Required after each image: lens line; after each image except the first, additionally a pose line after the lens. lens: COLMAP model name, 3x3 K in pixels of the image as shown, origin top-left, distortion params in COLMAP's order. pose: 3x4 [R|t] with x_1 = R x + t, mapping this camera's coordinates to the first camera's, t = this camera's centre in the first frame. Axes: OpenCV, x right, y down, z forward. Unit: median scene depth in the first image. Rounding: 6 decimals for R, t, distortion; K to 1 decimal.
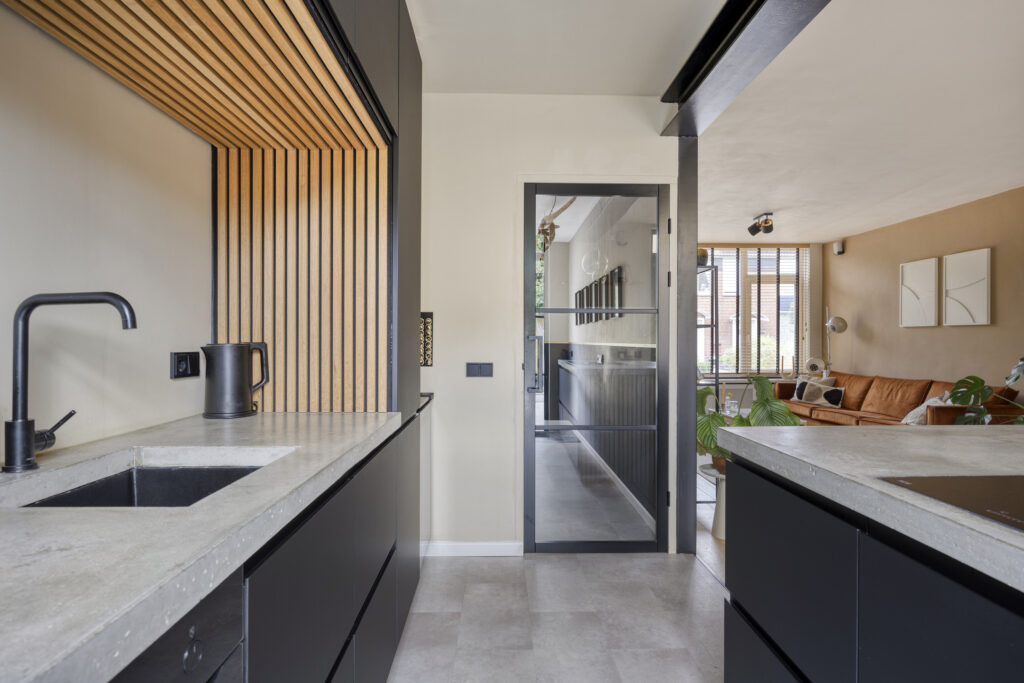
lens RADIAL K [[566.7, 0, 512.0], [0, 566.7, 341.5], [0, 0, 1]] dist [-0.002747, -0.000253]
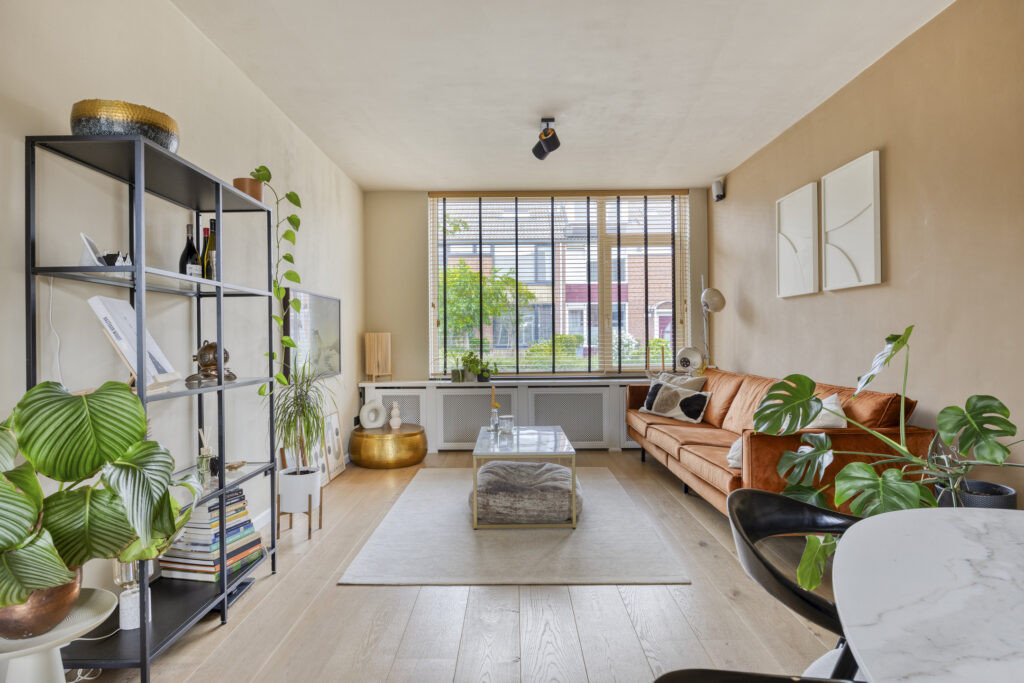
lens RADIAL K [[579.4, 0, 510.3], [0, 579.4, 336.5], [0, 0, 1]] dist [-0.000470, -0.000783]
pose [[0.999488, -0.009890, -0.030418, 0.374277], [0.009695, 0.999932, -0.006548, 0.017972], [0.030480, 0.006249, 0.999516, 0.309425]]
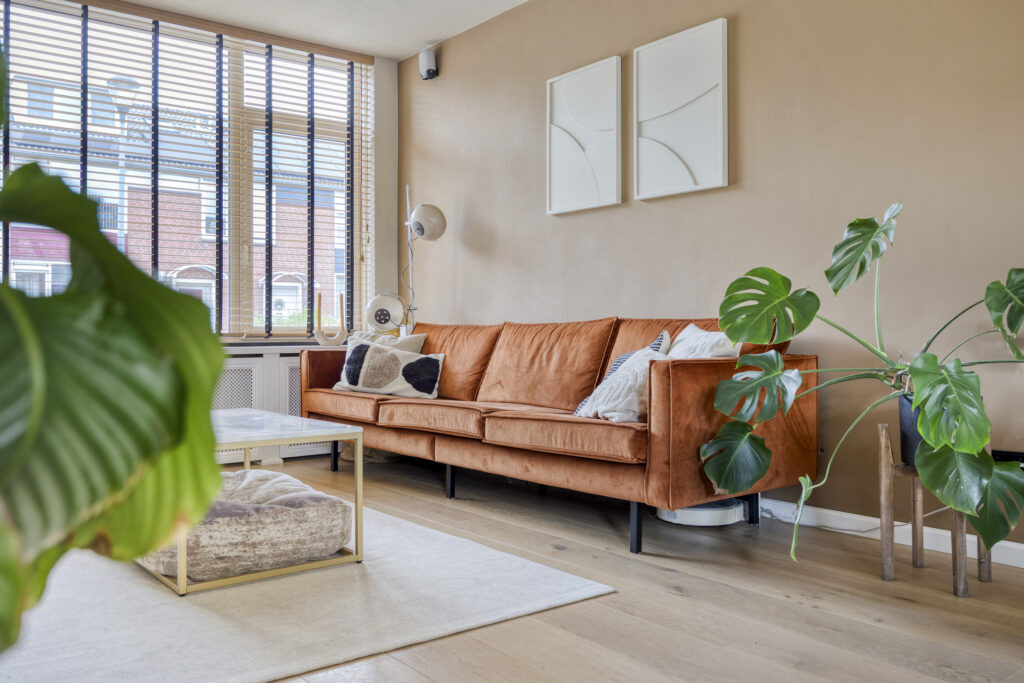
lens RADIAL K [[865.2, 0, 515.1], [0, 865.2, 324.9], [0, 0, 1]] dist [0.000143, 0.002911]
pose [[0.802368, 0.001494, 0.596828, 0.224528], [0.006512, 0.999915, -0.011258, 0.067299], [-0.596794, 0.012920, 0.802291, 0.417870]]
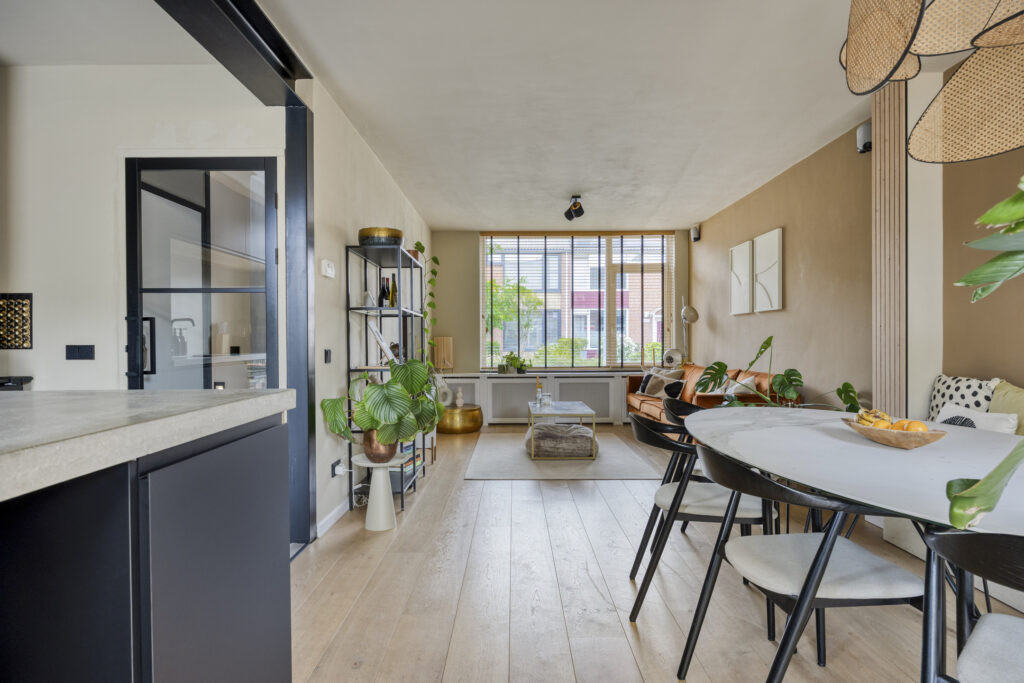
lens RADIAL K [[579.5, 0, 509.4], [0, 579.5, 351.3], [0, 0, 1]] dist [-0.000578, -0.000035]
pose [[0.999444, -0.005947, -0.032795, 0.324163], [0.006402, 0.999884, 0.013808, 0.017921], [0.032709, -0.014011, 0.999367, 0.015448]]
